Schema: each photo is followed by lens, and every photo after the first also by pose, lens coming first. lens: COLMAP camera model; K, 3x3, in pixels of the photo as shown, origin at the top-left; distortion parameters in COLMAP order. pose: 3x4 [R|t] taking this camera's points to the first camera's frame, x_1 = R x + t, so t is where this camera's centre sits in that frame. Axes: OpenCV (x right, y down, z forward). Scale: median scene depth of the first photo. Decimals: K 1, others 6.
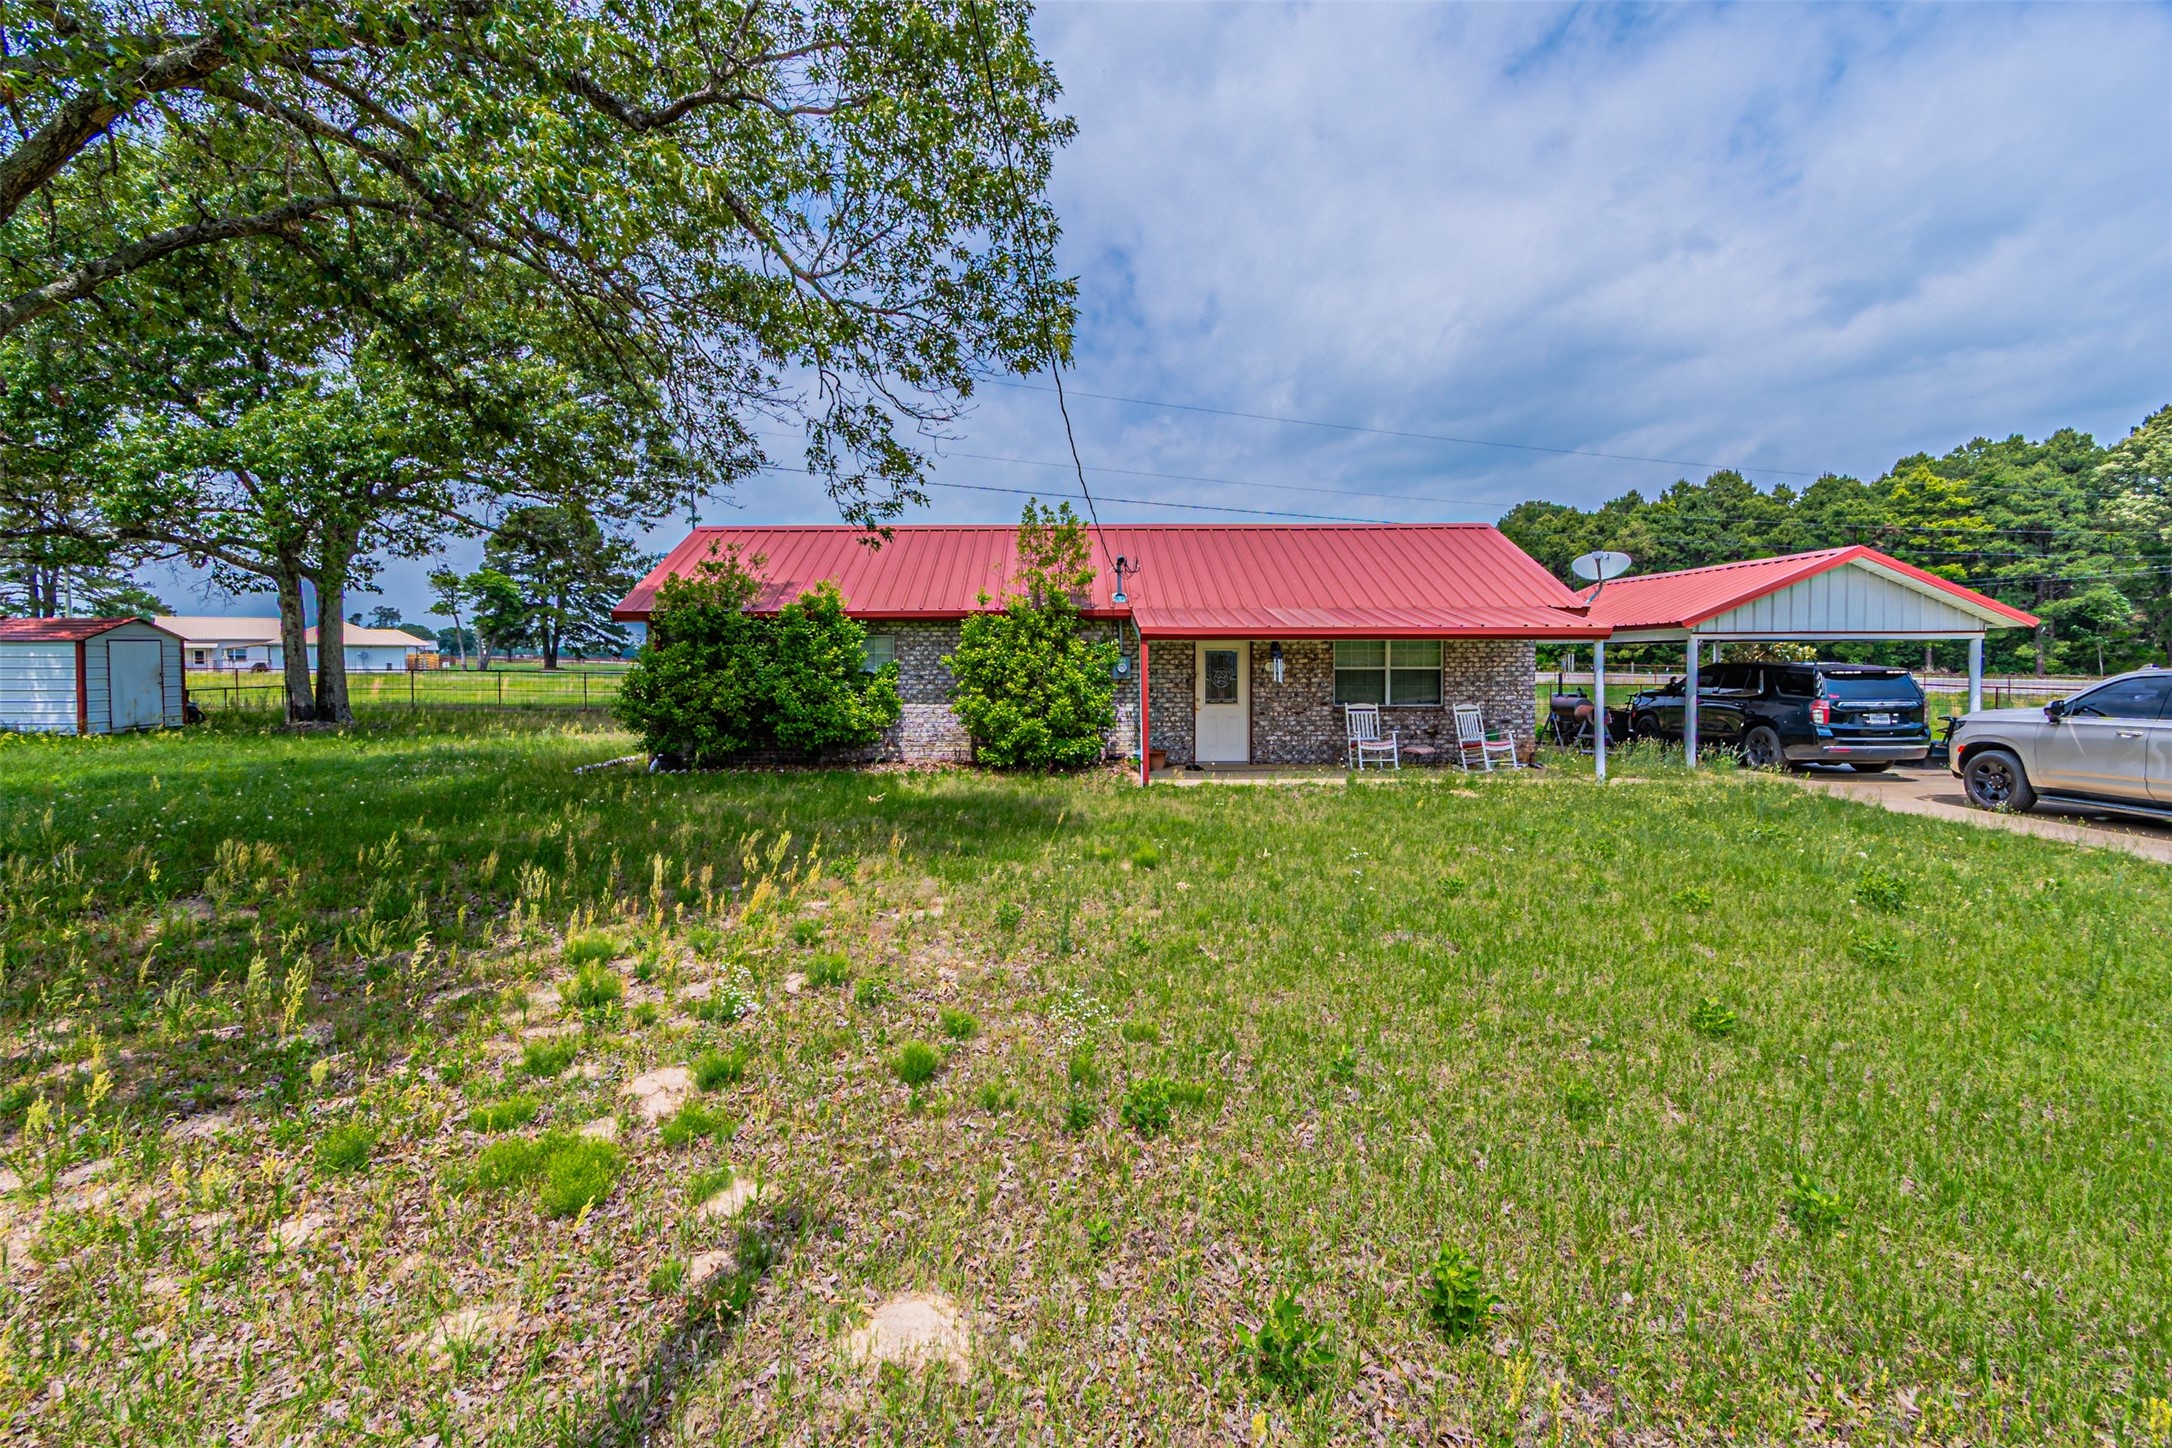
lens RADIAL K [[917.2, 0, 1084.0], [0, 917.2, 723.0], [0, 0, 1]] dist [0.000590, -0.000172]
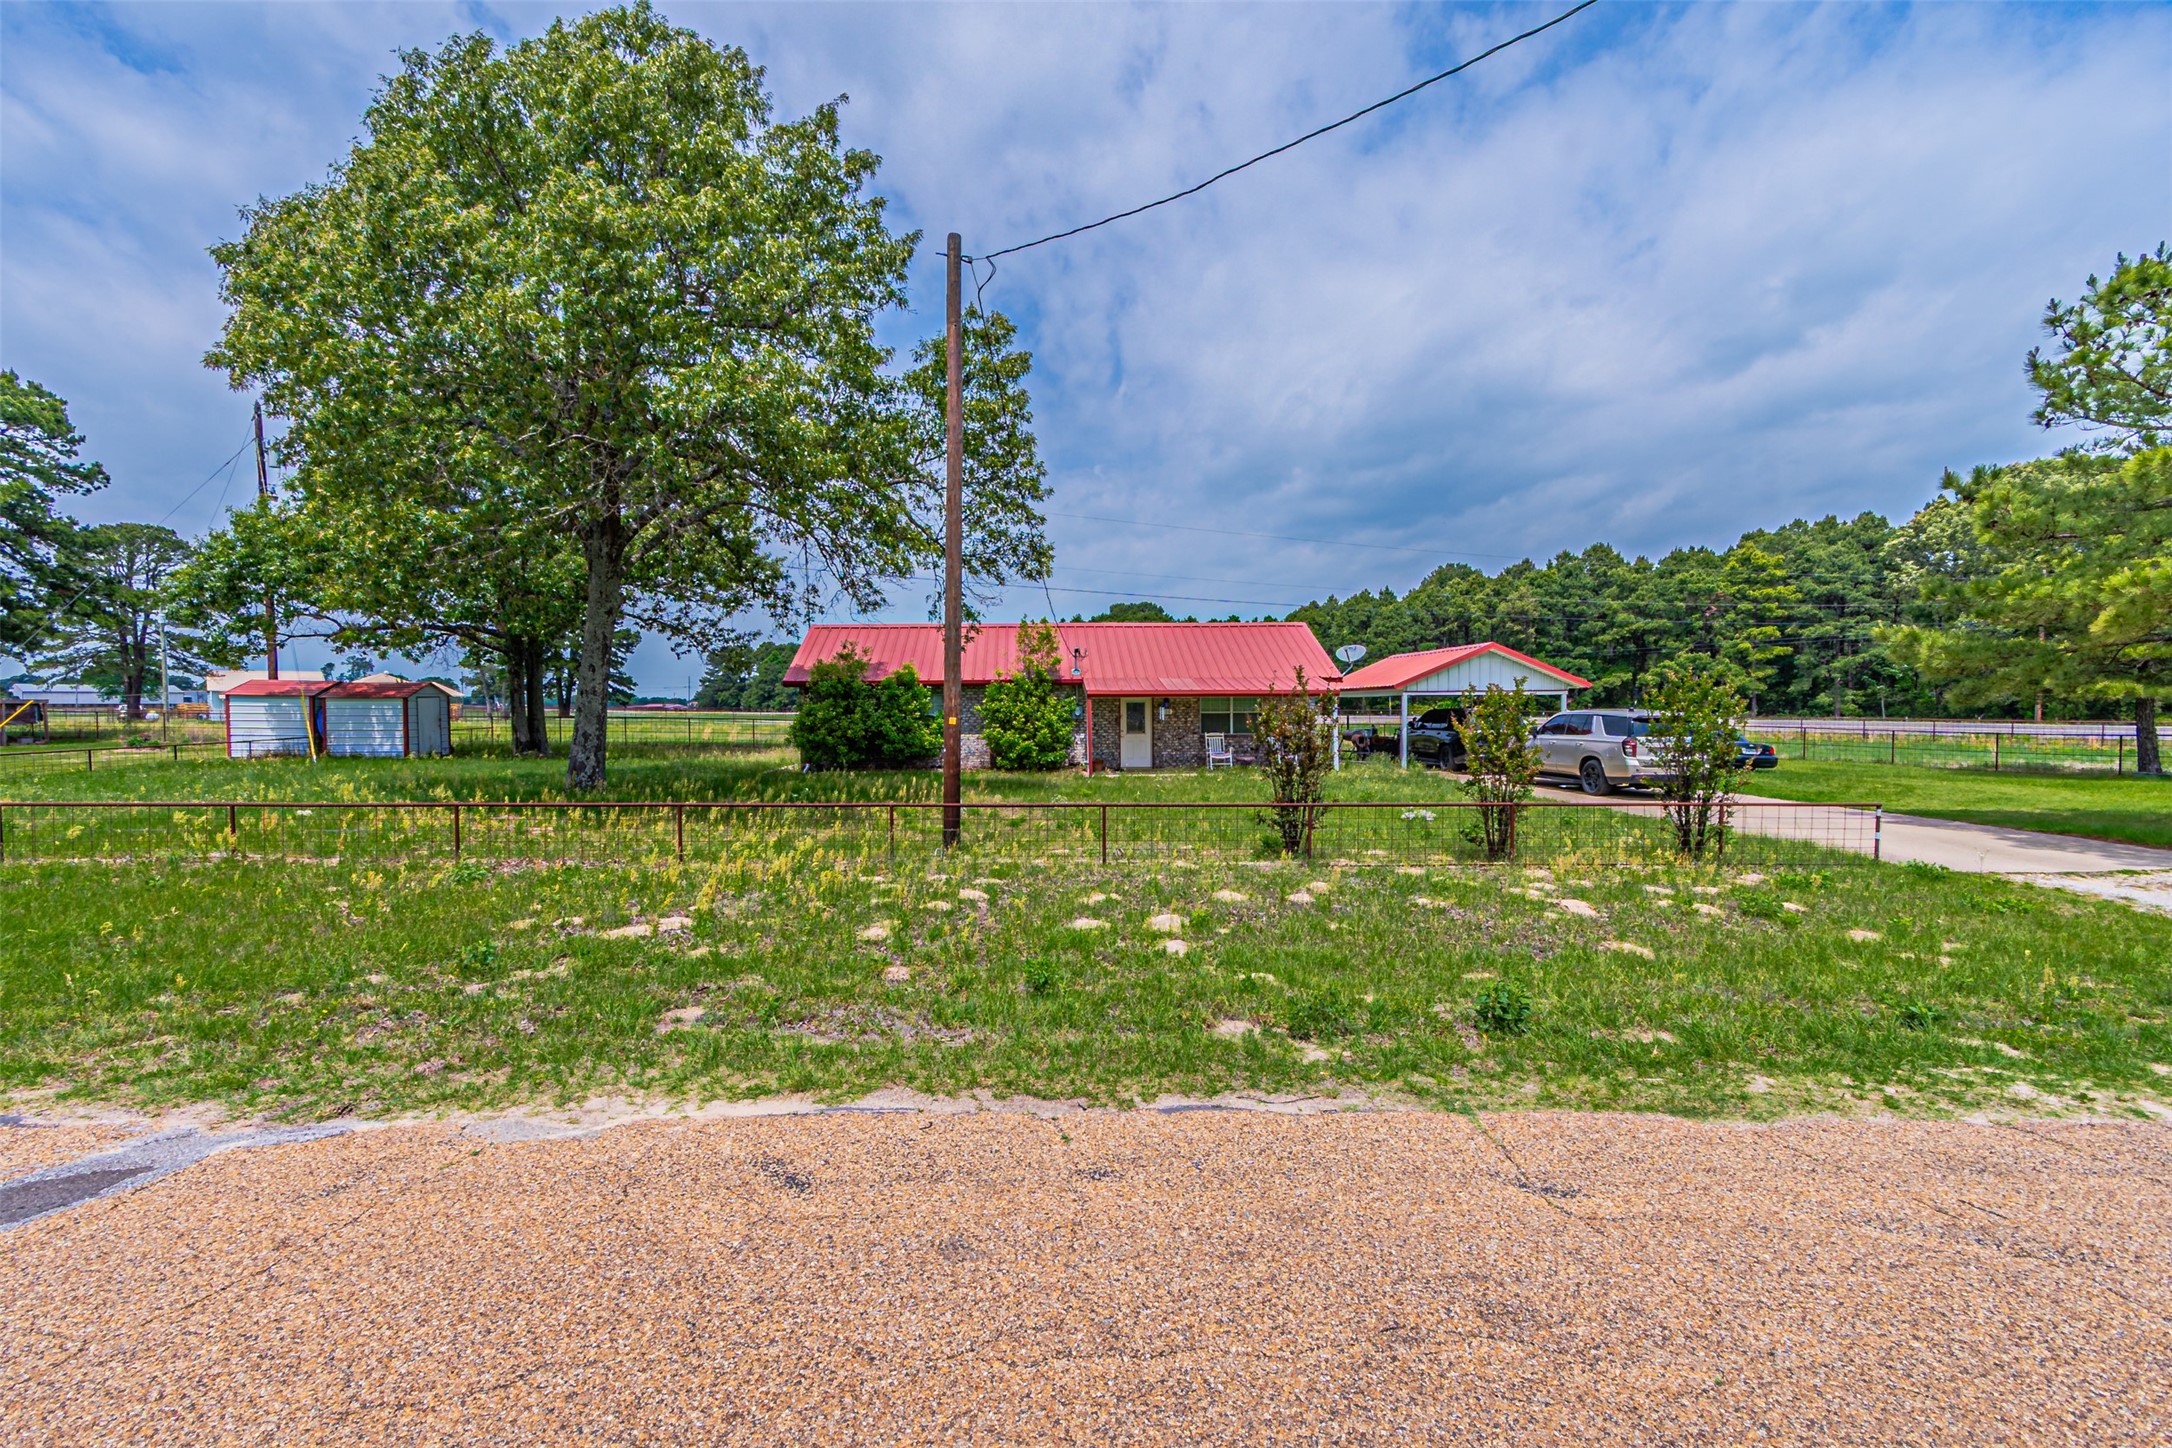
lens RADIAL K [[917.2, 0, 1084.0], [0, 917.2, 723.0], [0, 0, 1]] dist [0.000590, -0.000172]
pose [[0.999213, -0.003832, 0.039482, -0.014845], [0.005807, 0.998730, -0.050044, 0.045825], [-0.039241, 0.050234, 0.997966, -0.720400]]
